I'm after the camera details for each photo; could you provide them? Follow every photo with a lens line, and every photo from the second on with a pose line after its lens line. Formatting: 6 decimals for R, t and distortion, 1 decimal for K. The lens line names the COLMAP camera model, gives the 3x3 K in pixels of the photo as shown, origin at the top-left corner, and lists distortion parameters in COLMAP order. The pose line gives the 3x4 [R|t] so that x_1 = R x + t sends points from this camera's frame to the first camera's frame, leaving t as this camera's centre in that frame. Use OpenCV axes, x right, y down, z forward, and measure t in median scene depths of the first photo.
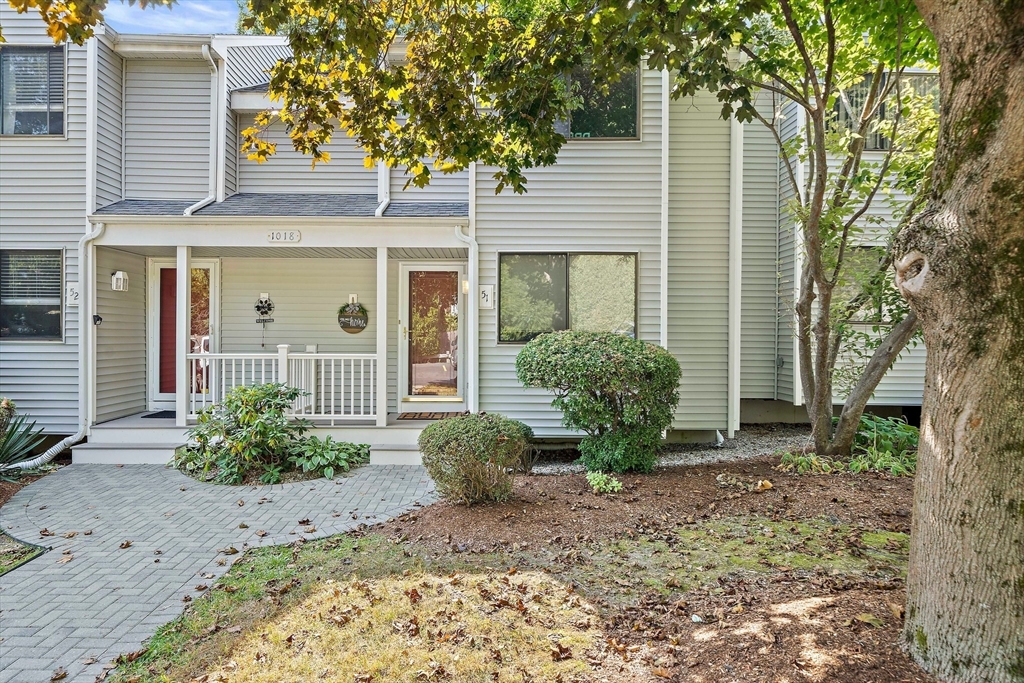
lens RADIAL K [[637.6, 0, 507.4], [0, 637.6, 336.5], [0, 0, 1]] dist [0.001790, 0.002050]
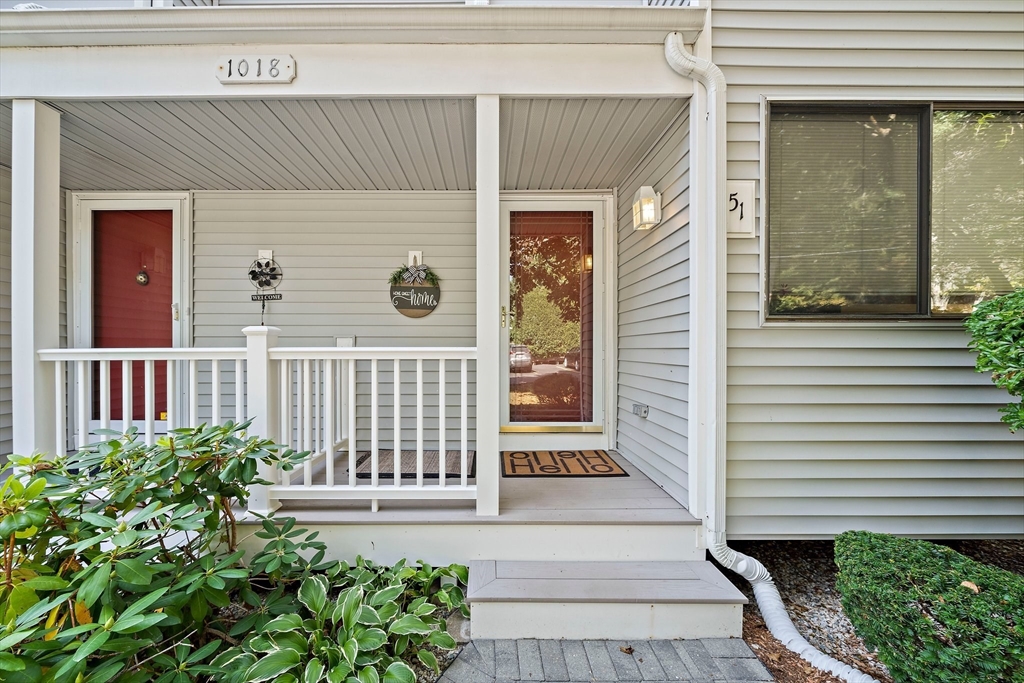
lens RADIAL K [[359.1, 0, 493.0], [0, 359.1, 352.1], [0, 0, 1]] dist [-0.002067, 0.000133]
pose [[0.999990, -0.004243, 0.001310, -0.193200], [0.004244, 0.999990, -0.001033, 0.031381], [-0.001306, 0.001039, 0.999999, 0.754743]]
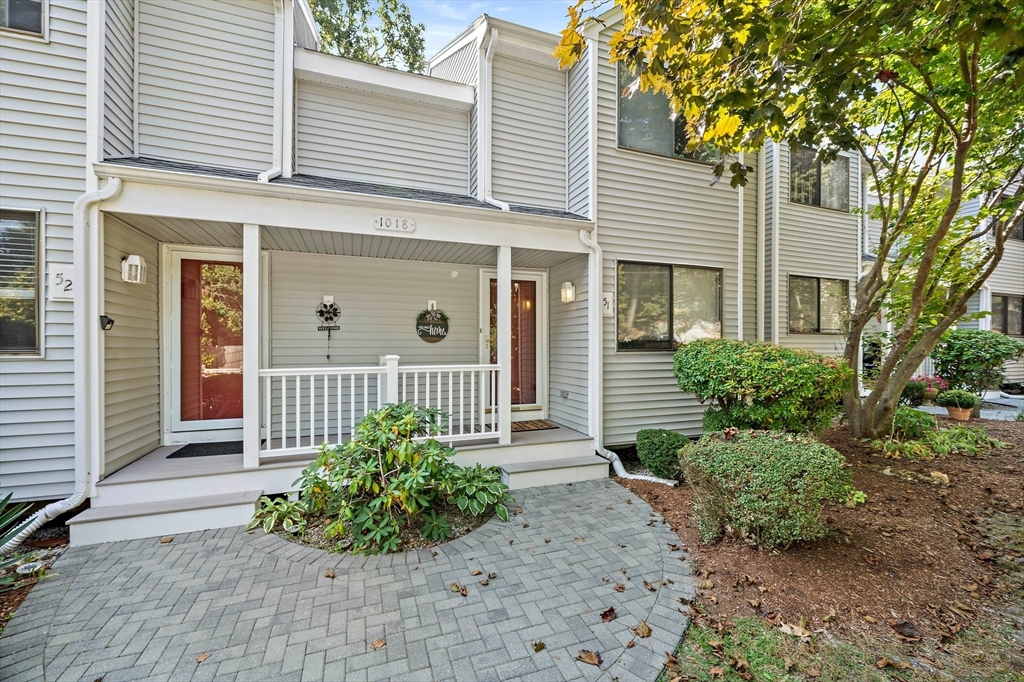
lens RADIAL K [[428.5, 0, 508.0], [0, 428.5, 346.8], [0, 0, 1]] dist [-0.000214, -0.000031]
pose [[0.935301, -0.006972, 0.353783, -0.406791], [0.008522, 0.999960, -0.002823, 0.004400], [-0.353750, 0.005655, 0.935323, 0.428394]]
